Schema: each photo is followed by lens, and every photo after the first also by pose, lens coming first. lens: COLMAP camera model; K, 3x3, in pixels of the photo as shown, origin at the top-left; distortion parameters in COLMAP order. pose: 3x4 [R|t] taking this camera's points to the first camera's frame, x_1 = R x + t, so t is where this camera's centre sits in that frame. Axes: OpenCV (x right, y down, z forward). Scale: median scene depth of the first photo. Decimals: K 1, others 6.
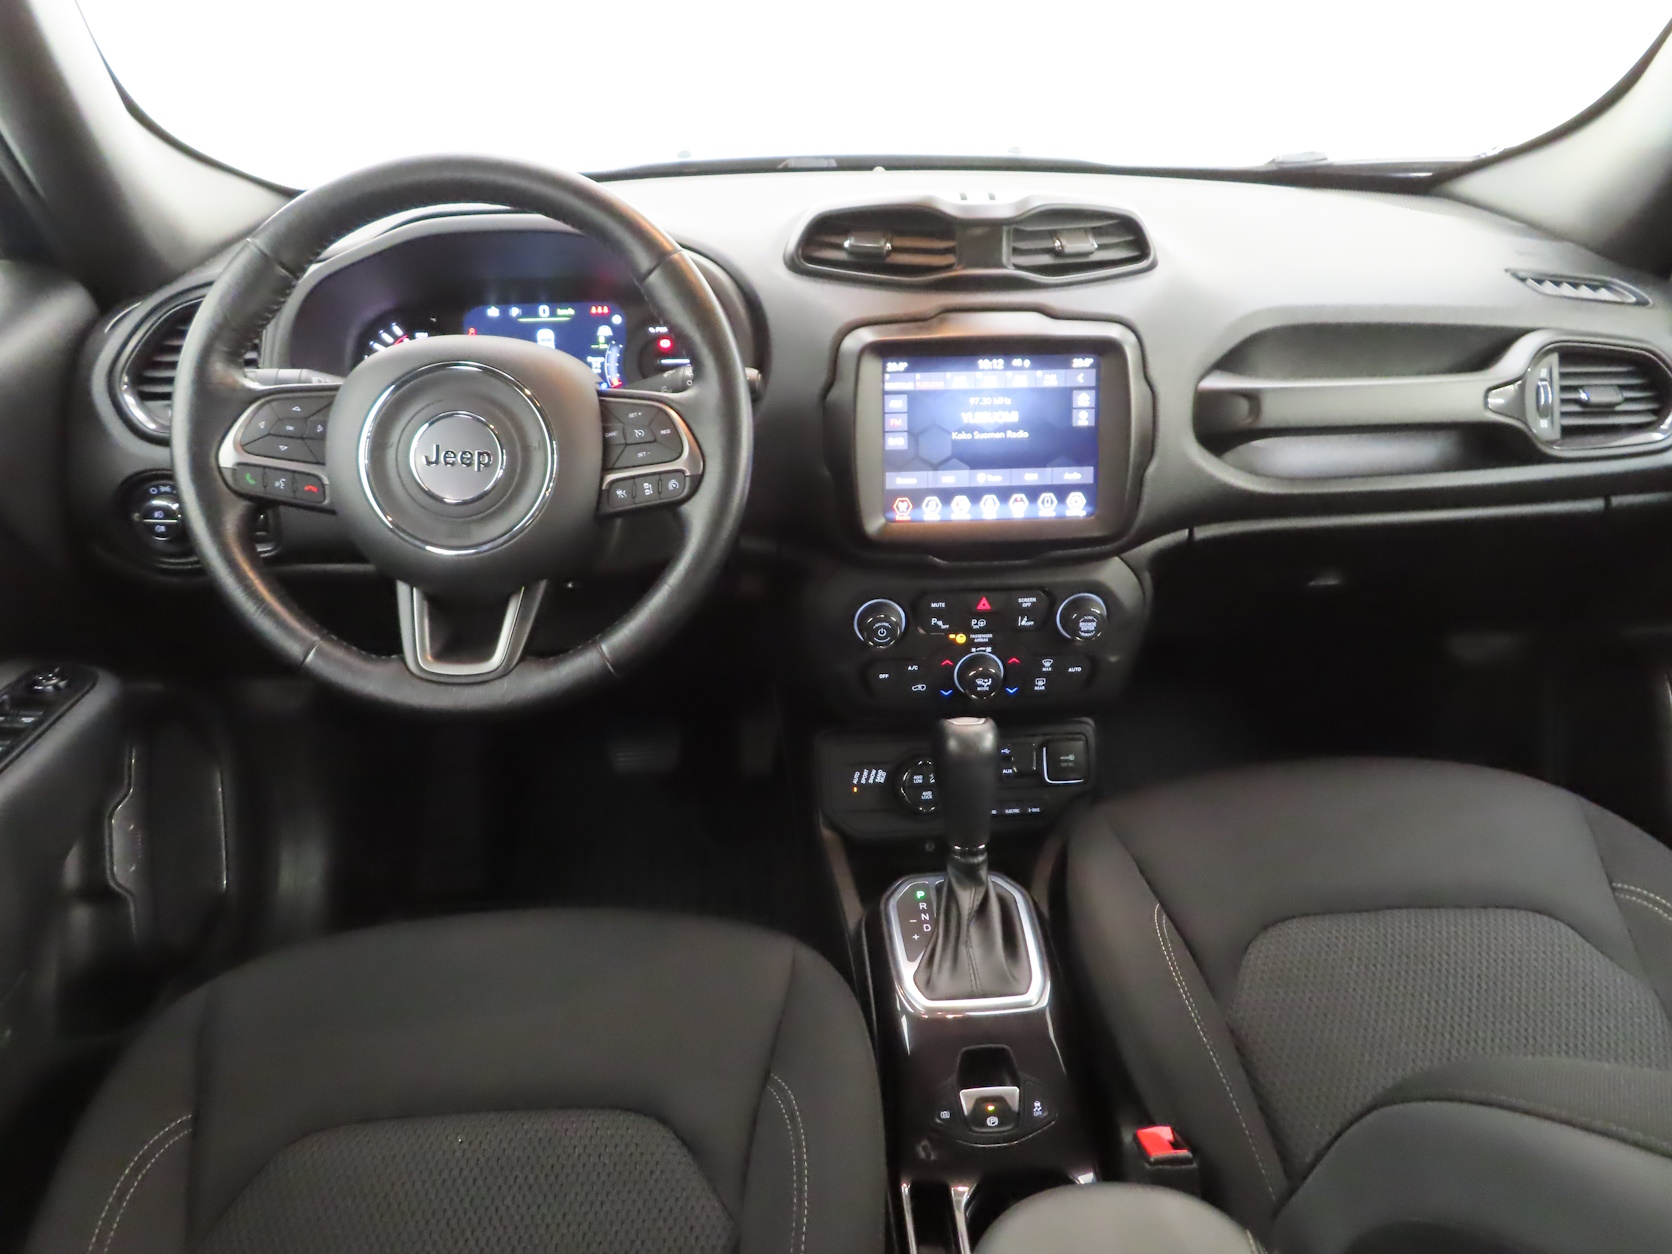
lens RADIAL K [[1201.6, 0, 839.9], [0, 1201.6, 626.2], [0, 0, 1]] dist [-0.019633, 0.003613]
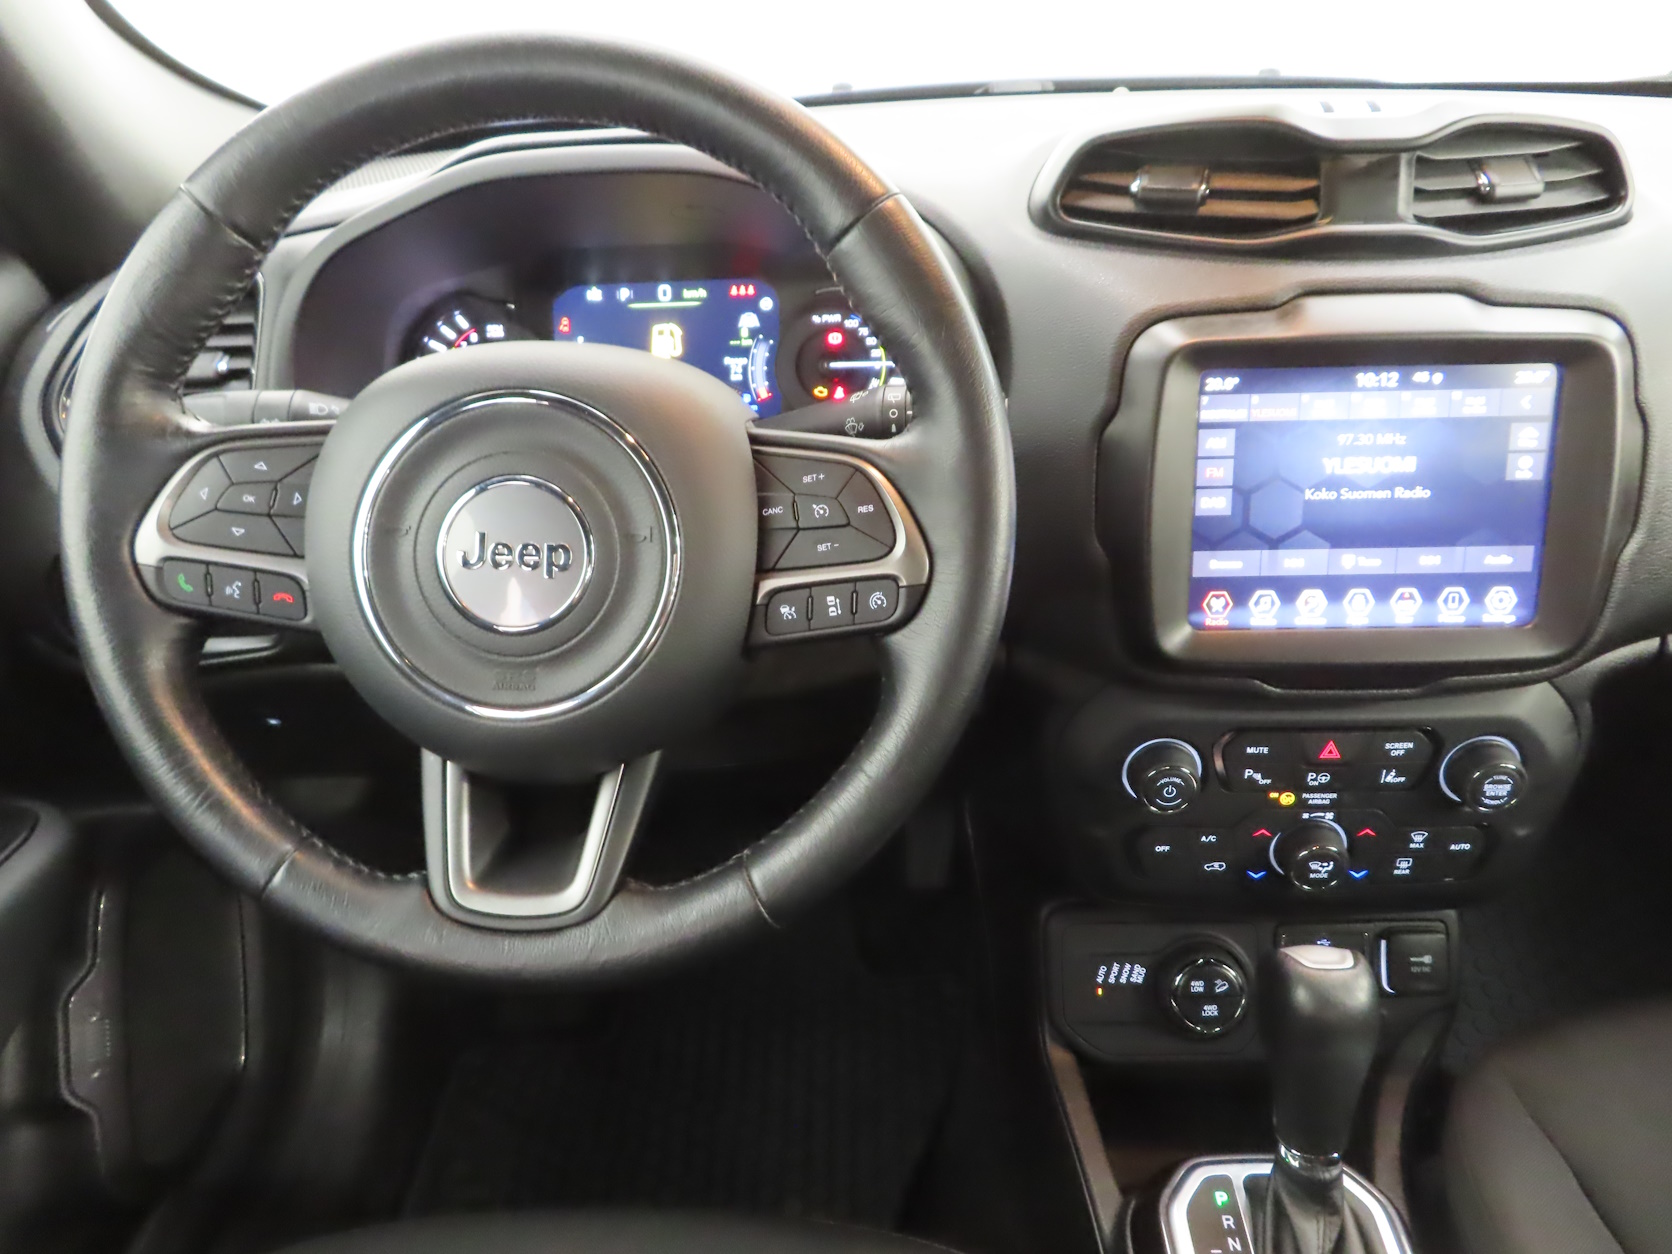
lens RADIAL K [[1201.6, 0, 831.8], [0, 1201.6, 627.7], [0, 0, 1]] dist [-0.019633, 0.003613]
pose [[0.994606, 0.020884, -0.101606, -0.086258], [-0.018082, 0.999432, 0.028423, -0.103031], [0.102142, -0.026433, 0.994419, 0.356696]]
